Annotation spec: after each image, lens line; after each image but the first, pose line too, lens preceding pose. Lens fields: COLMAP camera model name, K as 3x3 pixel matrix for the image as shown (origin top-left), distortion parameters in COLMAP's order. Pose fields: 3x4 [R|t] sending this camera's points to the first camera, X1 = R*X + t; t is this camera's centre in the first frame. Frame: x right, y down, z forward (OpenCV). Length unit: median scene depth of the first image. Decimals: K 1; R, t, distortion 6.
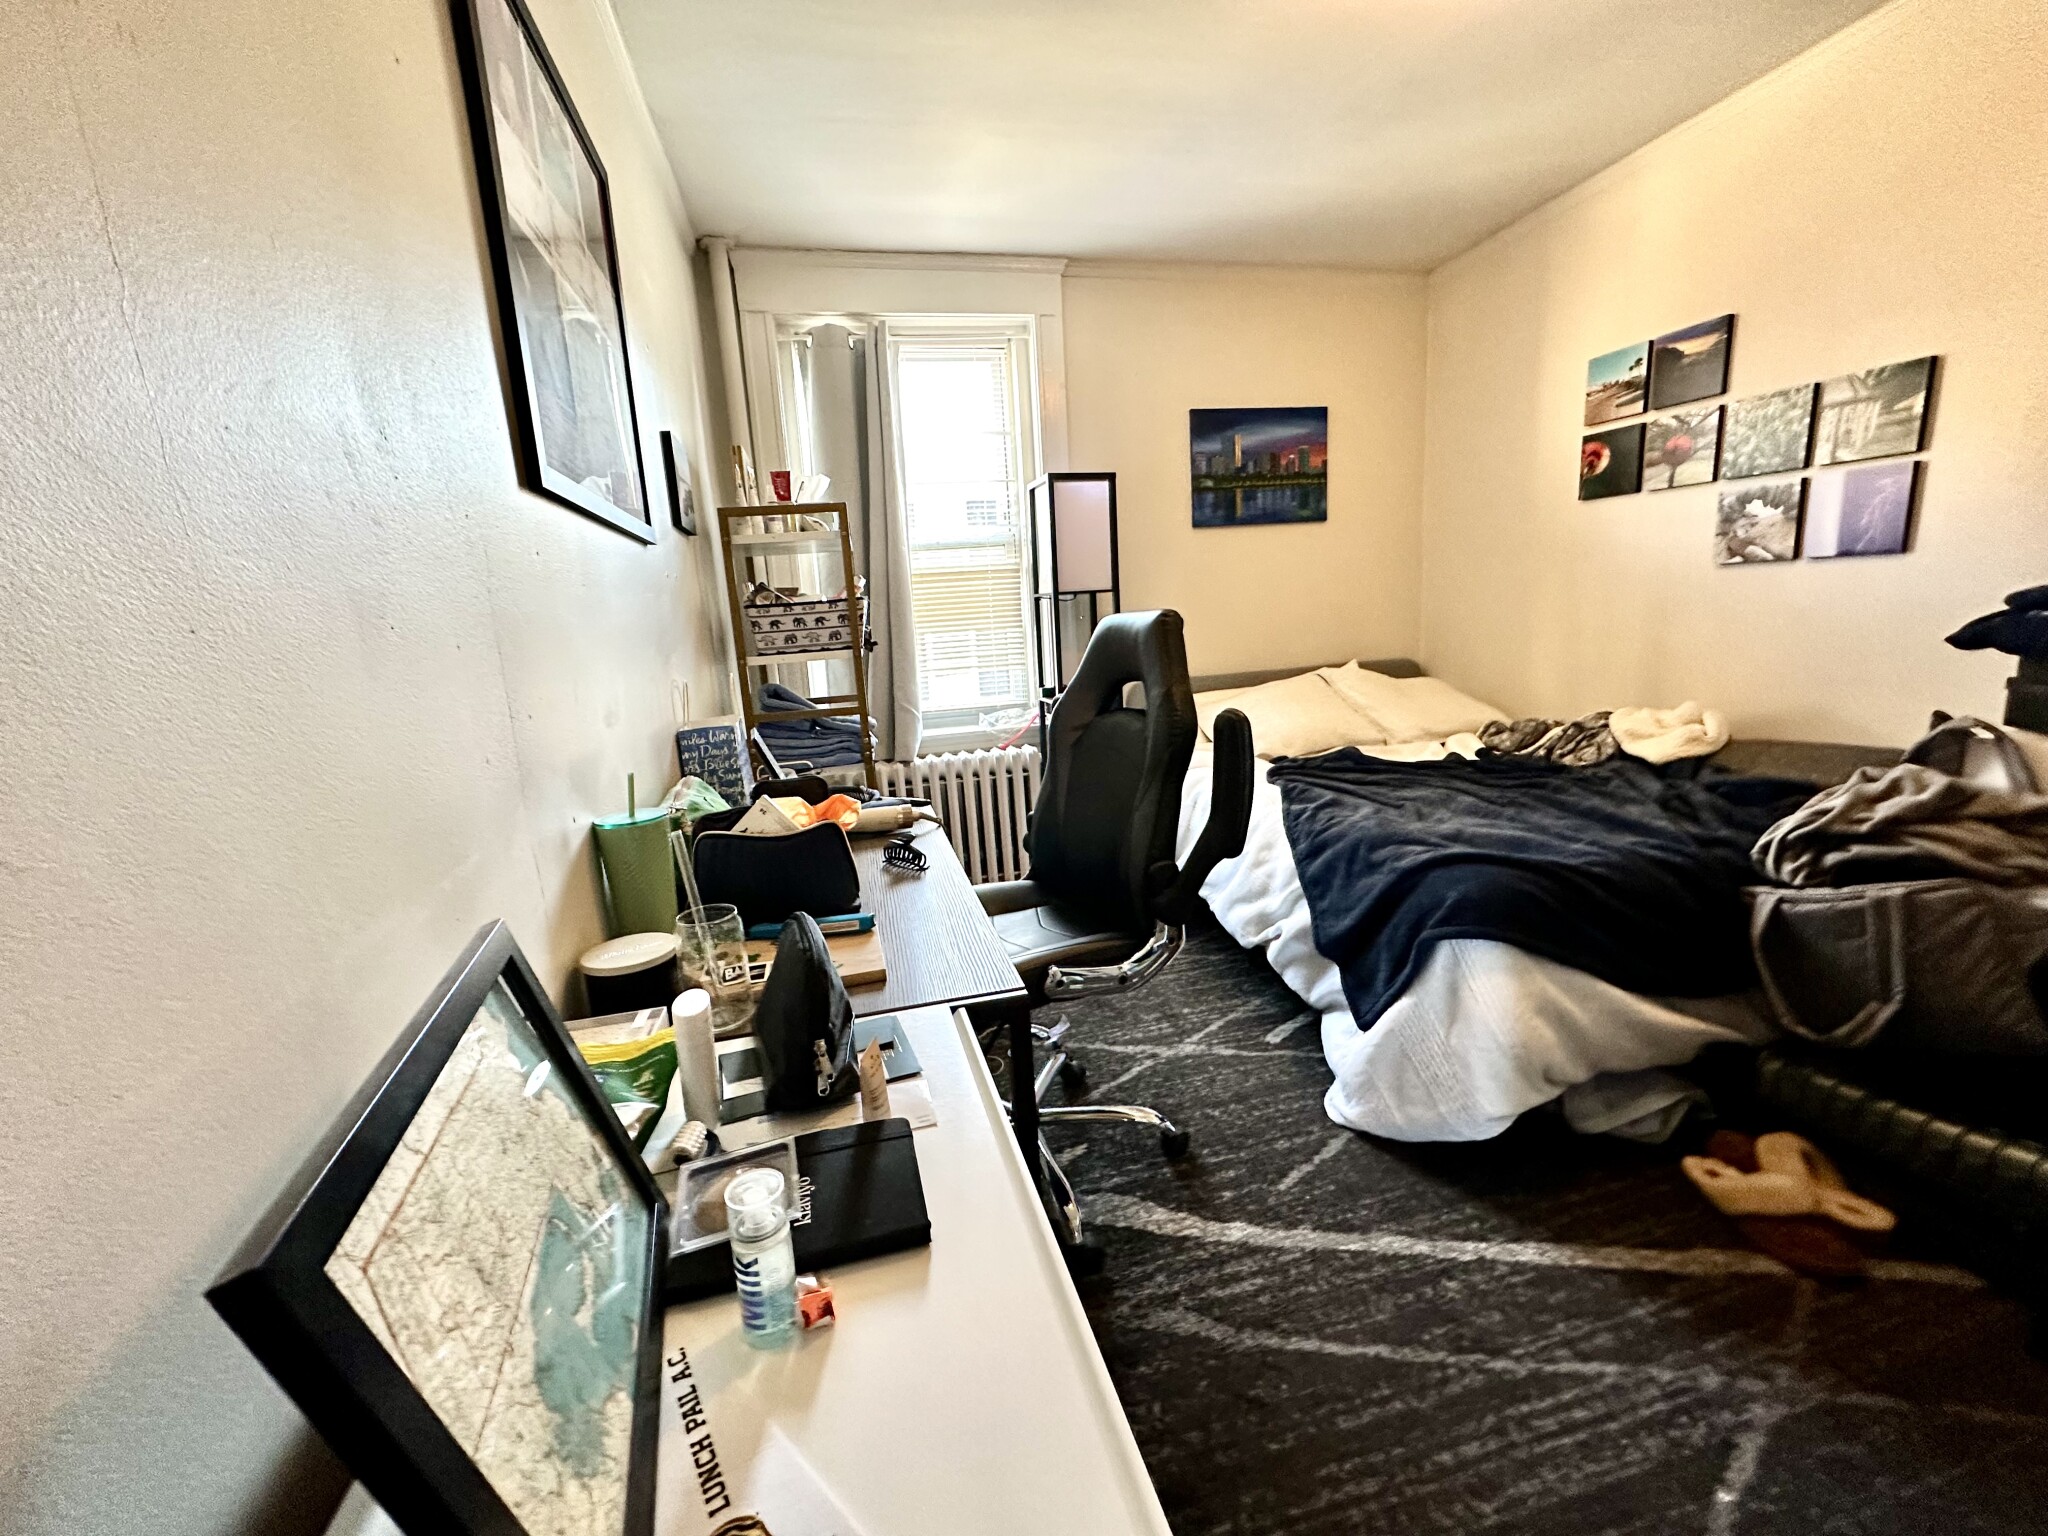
lens RADIAL K [[817.0, 0, 1020.5], [0, 817.0, 764.5], [0, 0, 1]] dist [-0.003232, 0.001320]
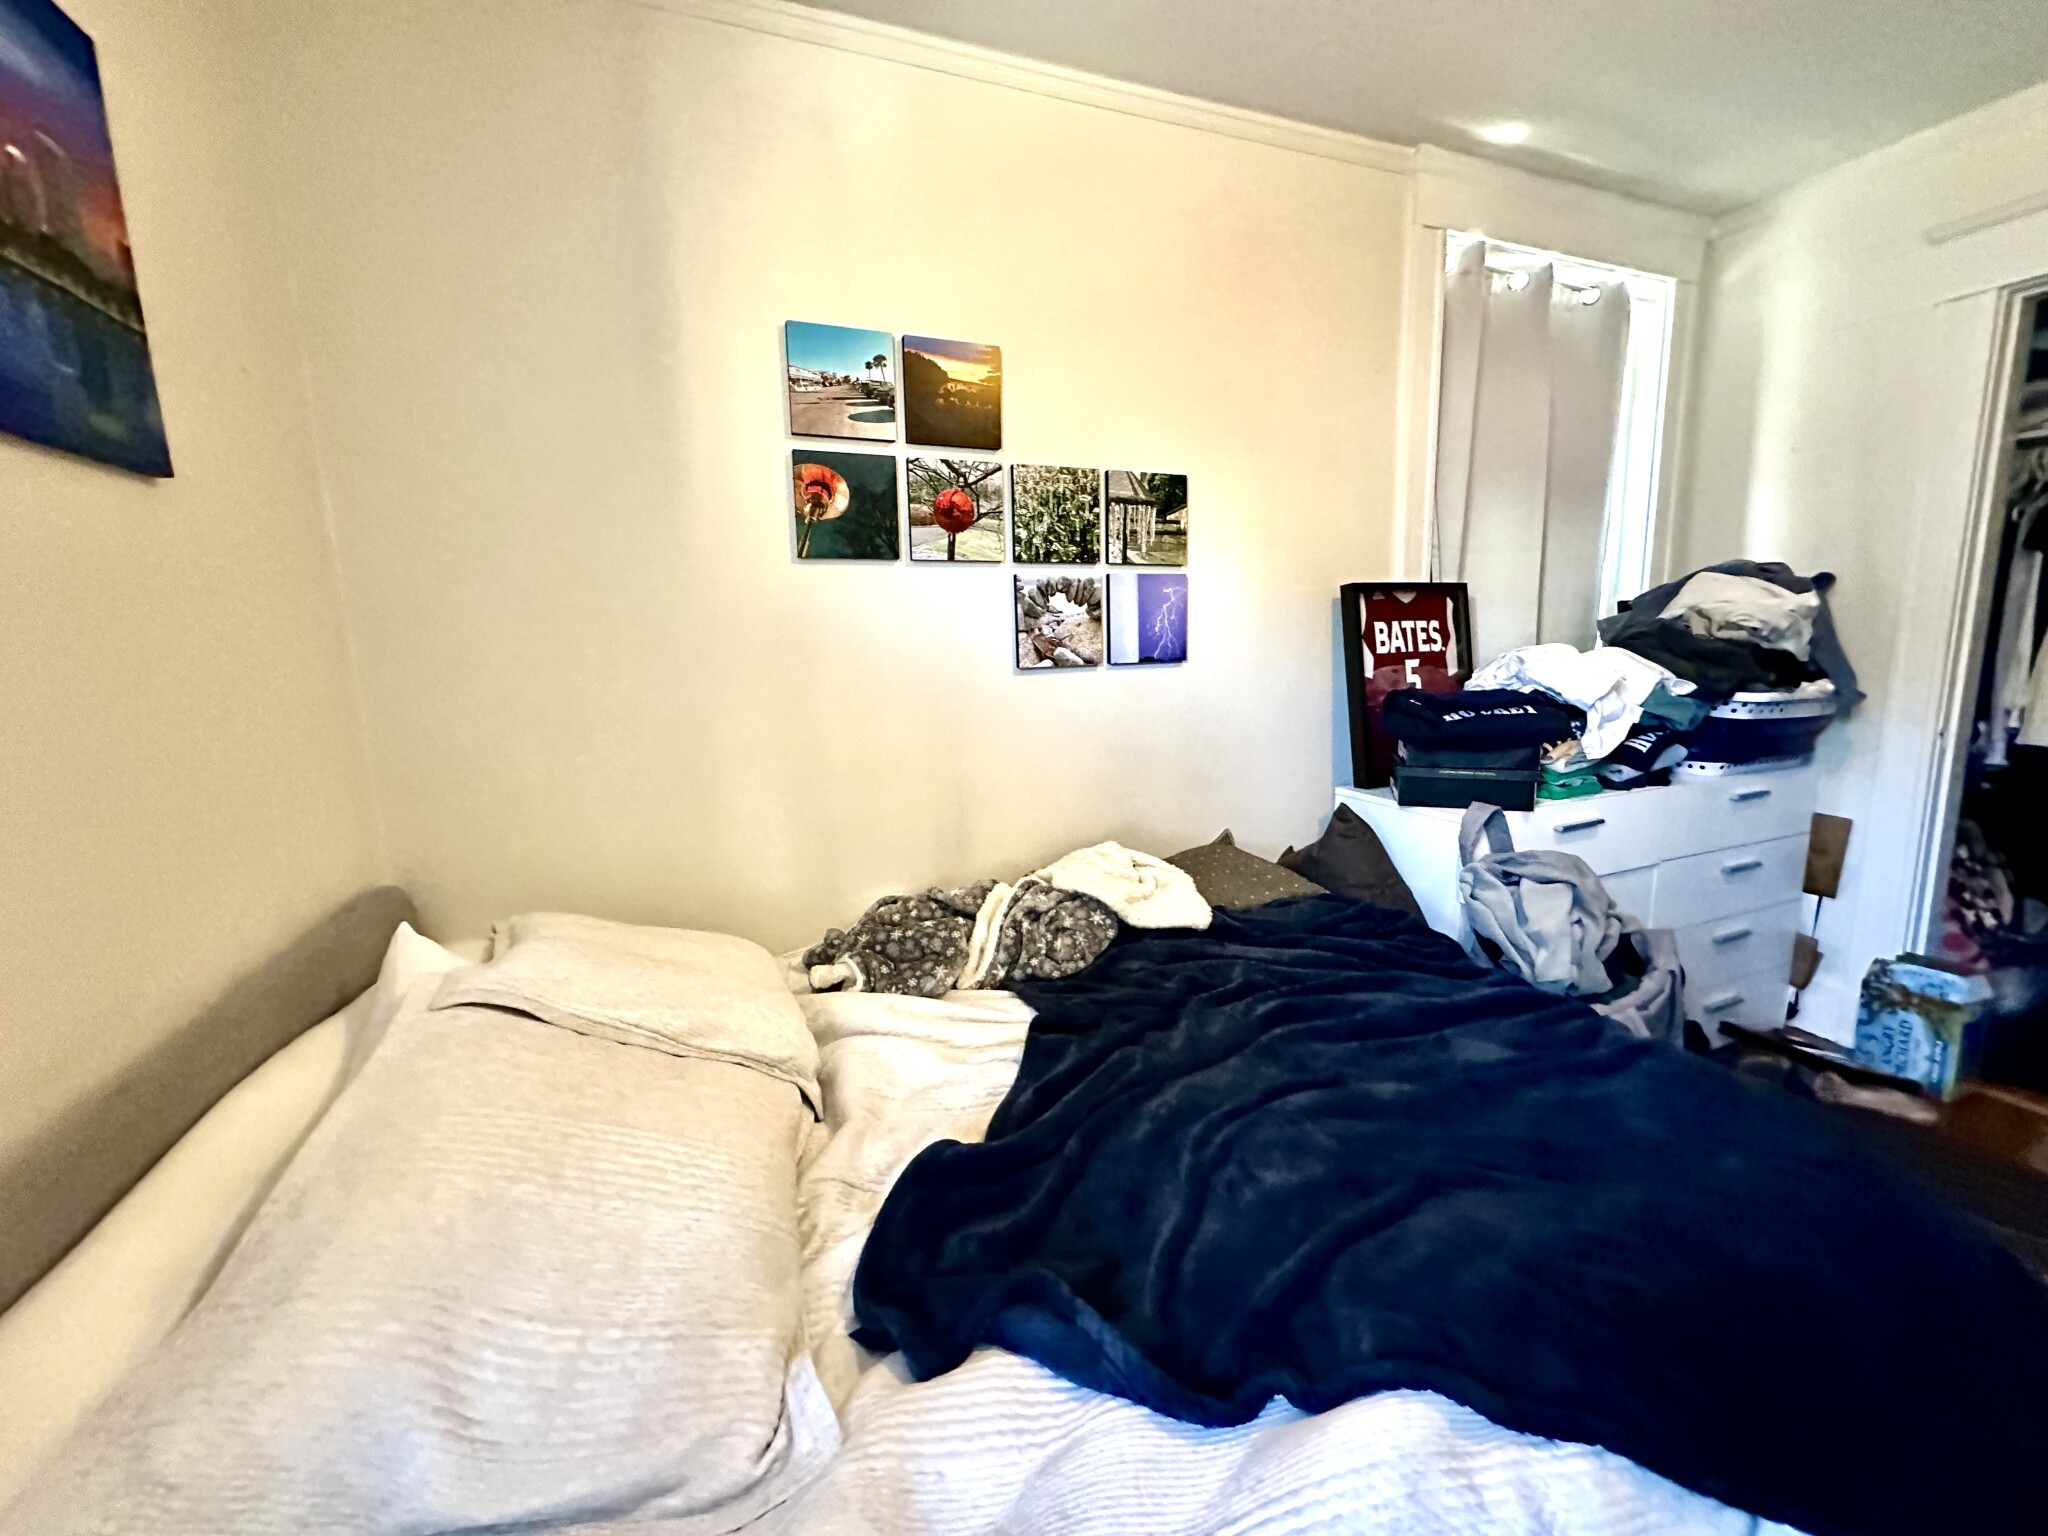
lens RADIAL K [[817.0, 0, 1024.9], [0, 817.0, 764.8], [0, 0, 1]] dist [-0.003232, 0.001320]
pose [[-0.147395, -0.089351, 0.985034, 0.078023], [0.220841, 0.967796, 0.120833, -0.262177], [-0.964108, 0.235346, -0.122915, 1.170102]]
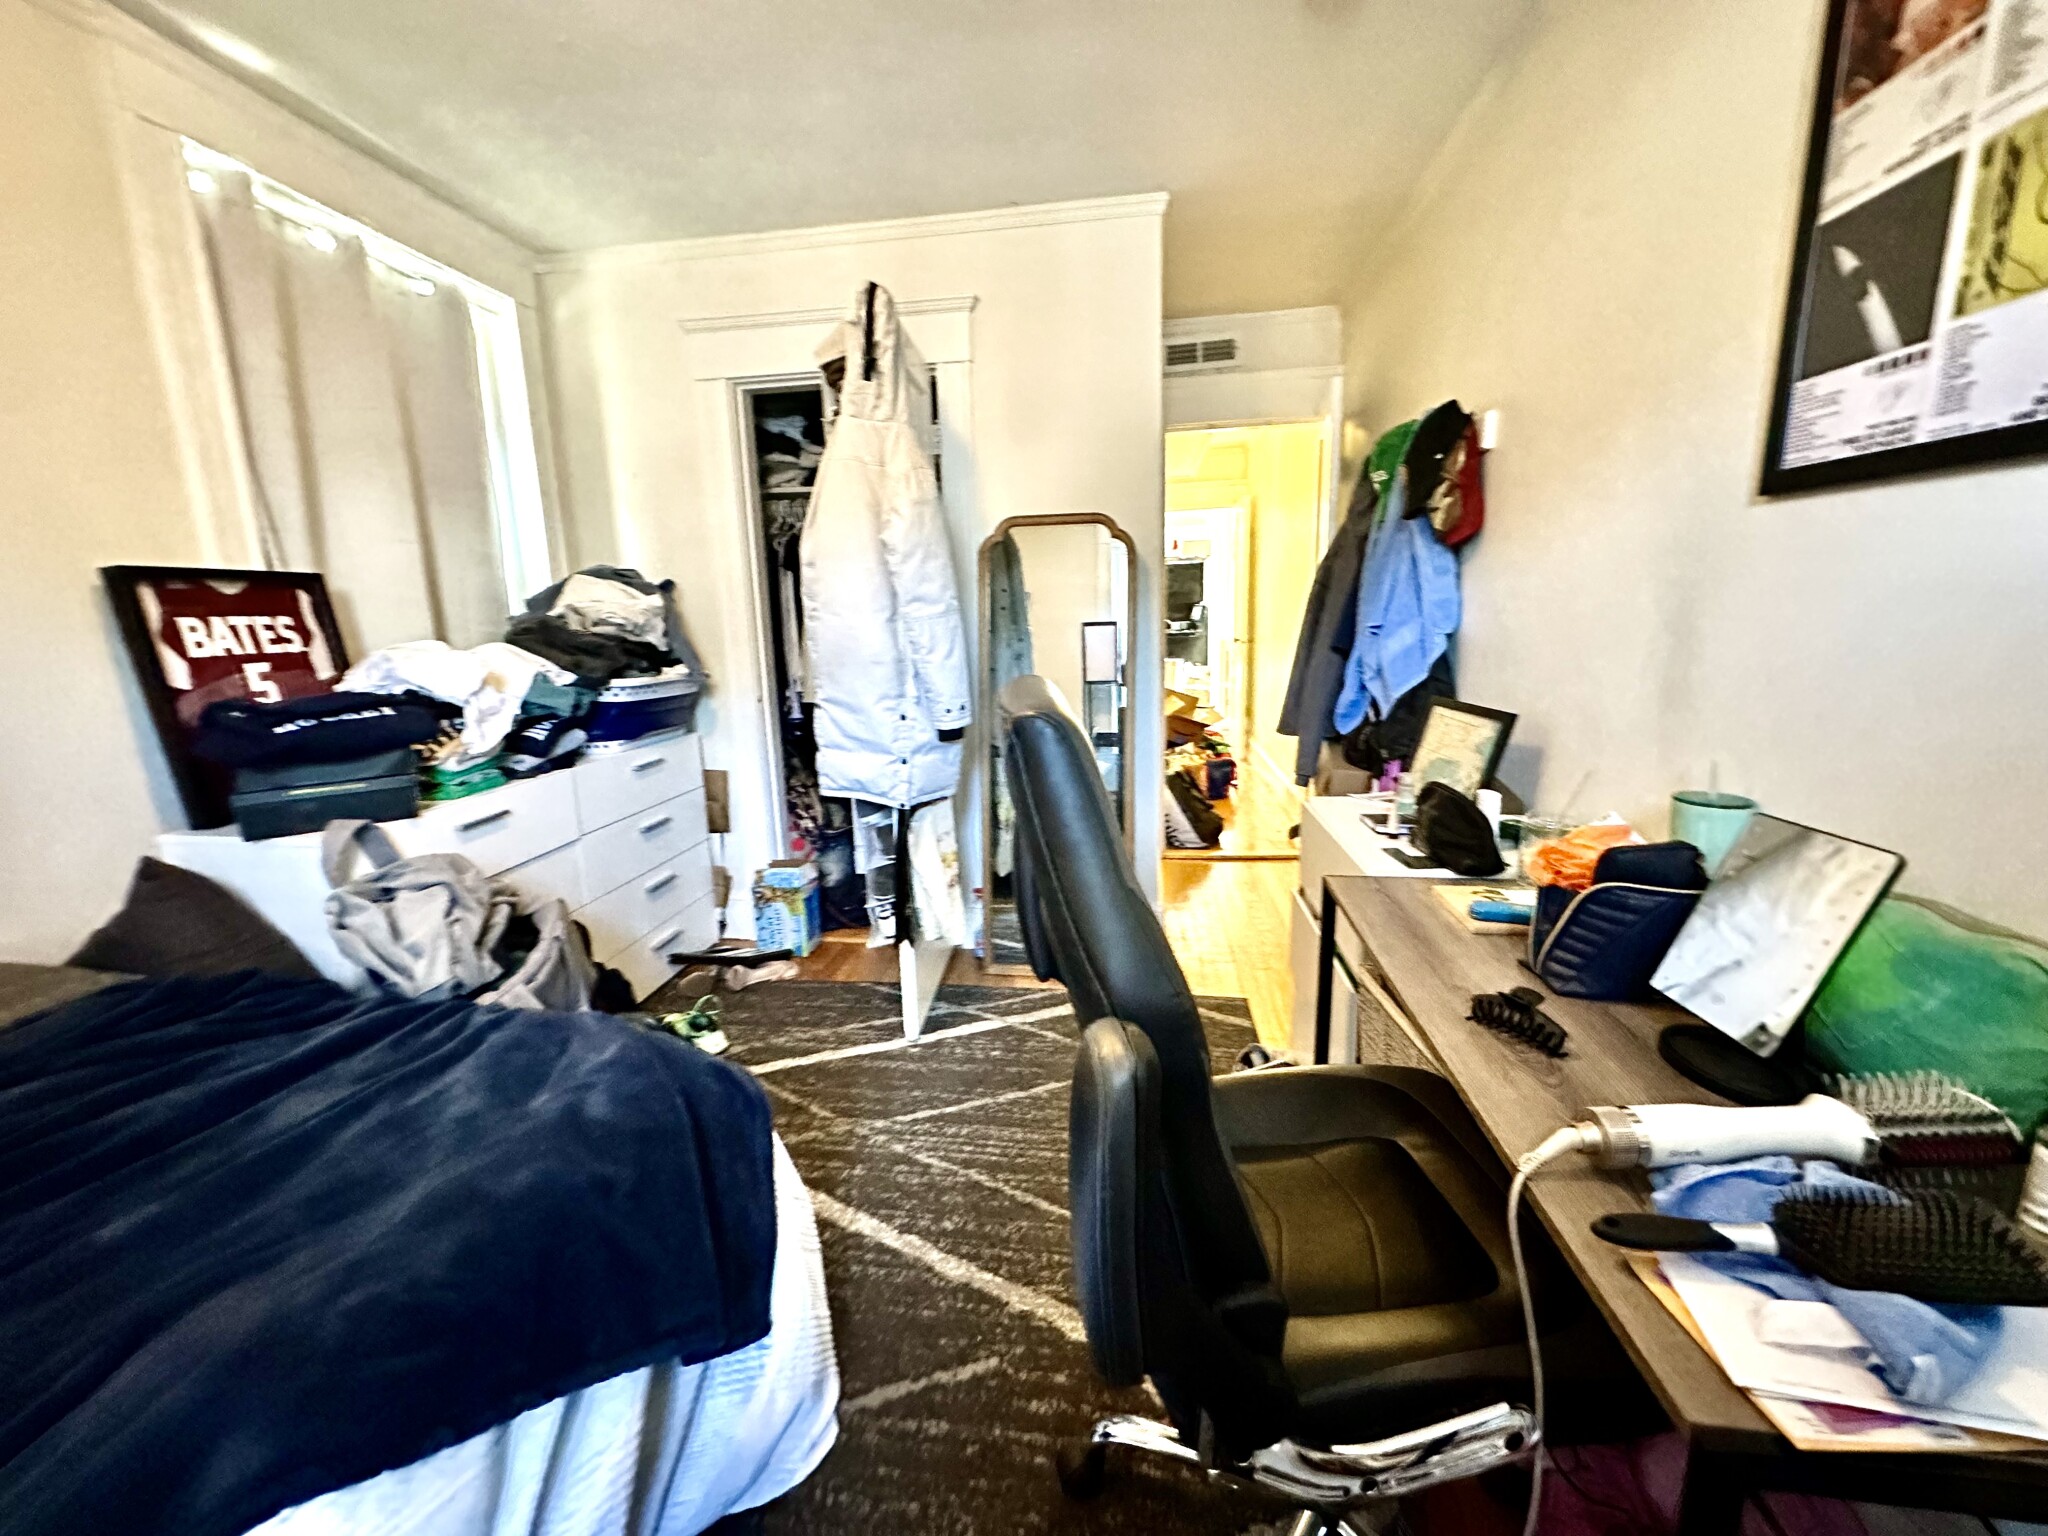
lens RADIAL K [[817.0, 0, 1023.0], [0, 817.0, 760.4], [0, 0, 1]] dist [-0.003232, 0.001320]
pose [[-0.929218, 0.020350, 0.368971, -0.017144], [0.150893, 0.932342, 0.328587, -0.224340], [-0.337321, 0.361004, -0.869420, 1.051500]]
